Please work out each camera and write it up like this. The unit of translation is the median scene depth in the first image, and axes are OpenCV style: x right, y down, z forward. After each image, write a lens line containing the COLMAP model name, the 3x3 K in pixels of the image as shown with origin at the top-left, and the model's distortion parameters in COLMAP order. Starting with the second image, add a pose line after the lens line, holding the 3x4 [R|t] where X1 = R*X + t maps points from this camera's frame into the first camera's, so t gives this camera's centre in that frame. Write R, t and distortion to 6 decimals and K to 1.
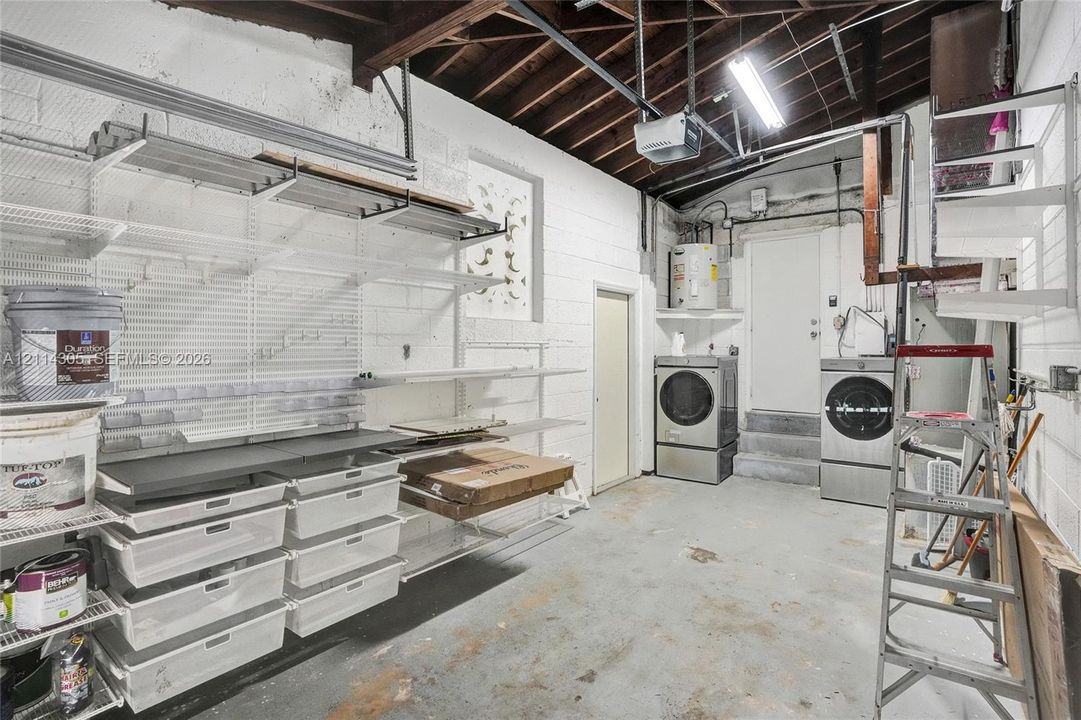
lens RADIAL K [[515.0, 0, 542.2], [0, 515.0, 352.3], [0, 0, 1]] dist [-0.034755, 0.009064]
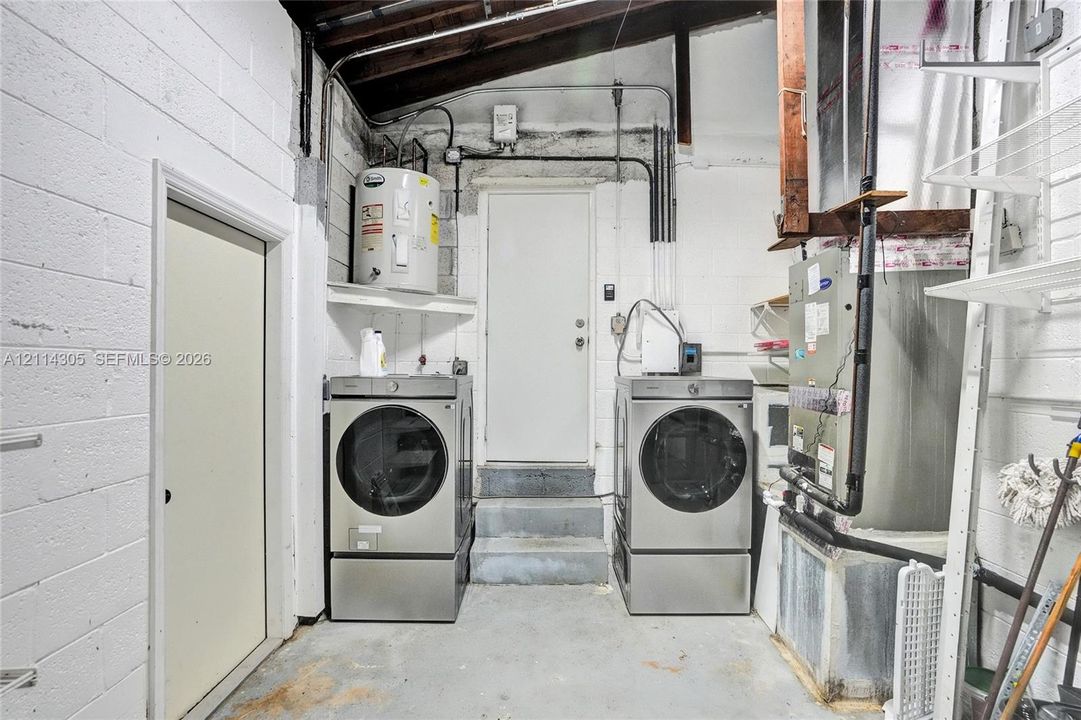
lens RADIAL K [[515.0, 0, 545.9], [0, 515.0, 363.8], [0, 0, 1]] dist [-0.034755, 0.009064]
pose [[0.790177, 0.009896, 0.612799, 0.087248], [0.001899, 0.999825, -0.018596, 0.005345], [-0.612876, 0.015858, 0.790020, 0.489967]]
